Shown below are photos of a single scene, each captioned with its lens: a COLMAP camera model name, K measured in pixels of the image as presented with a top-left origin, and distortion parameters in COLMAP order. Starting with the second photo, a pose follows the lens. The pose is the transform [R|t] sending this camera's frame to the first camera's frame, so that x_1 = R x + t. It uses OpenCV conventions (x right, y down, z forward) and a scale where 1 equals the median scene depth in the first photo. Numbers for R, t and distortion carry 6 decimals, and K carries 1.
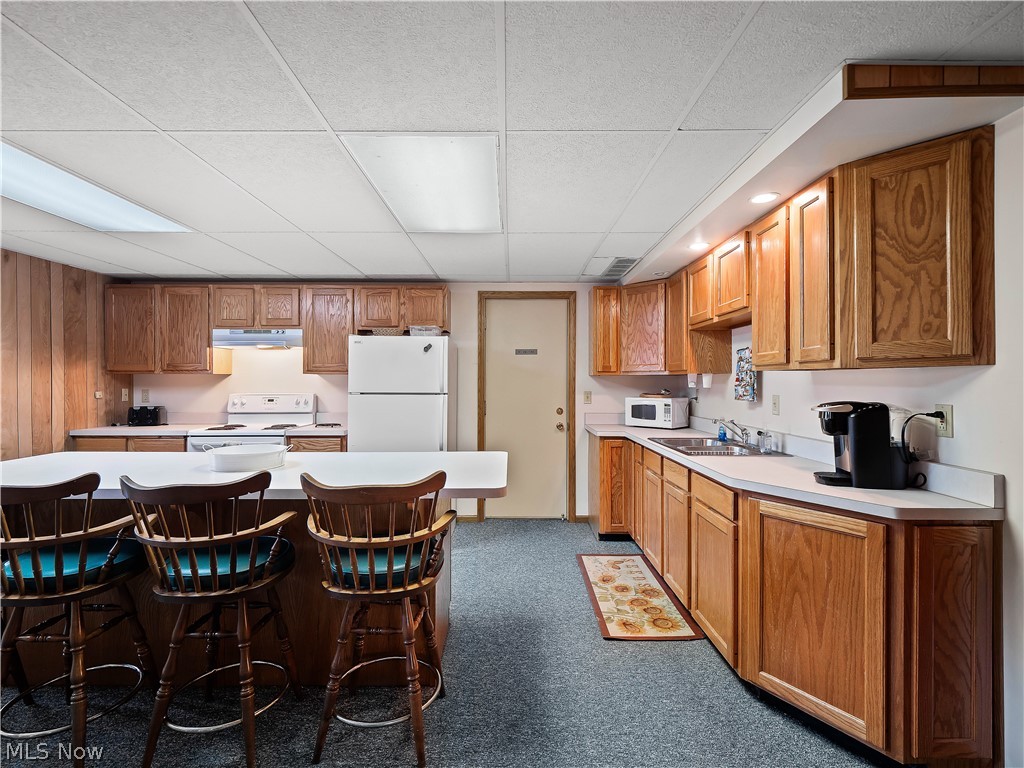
lens RADIAL K [[498.6, 0, 512.8], [0, 498.6, 374.5], [0, 0, 1]] dist [-0.001948, -0.000503]
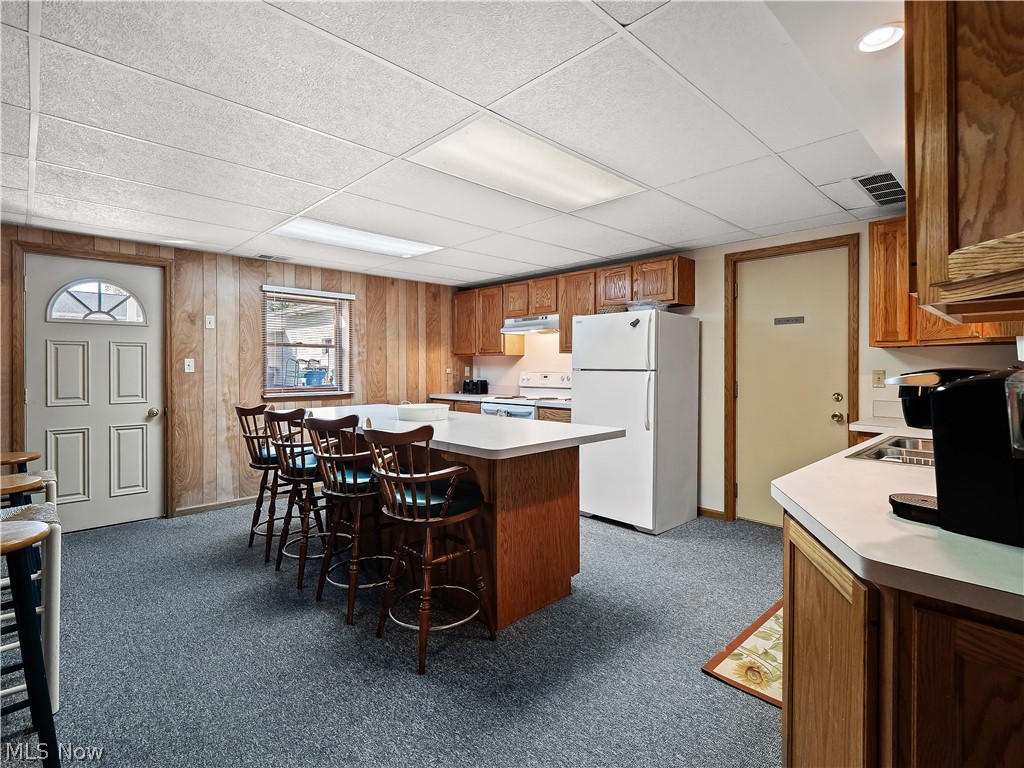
lens RADIAL K [[504.4, 0, 512.4], [0, 504.4, 357.8], [0, 0, 1]] dist [0.001699, 0.000107]
pose [[0.691411, -0.014202, -0.722322, 0.348077], [0.008586, 0.999898, -0.011441, 0.021992], [0.722411, 0.001709, 0.691462, 0.135125]]
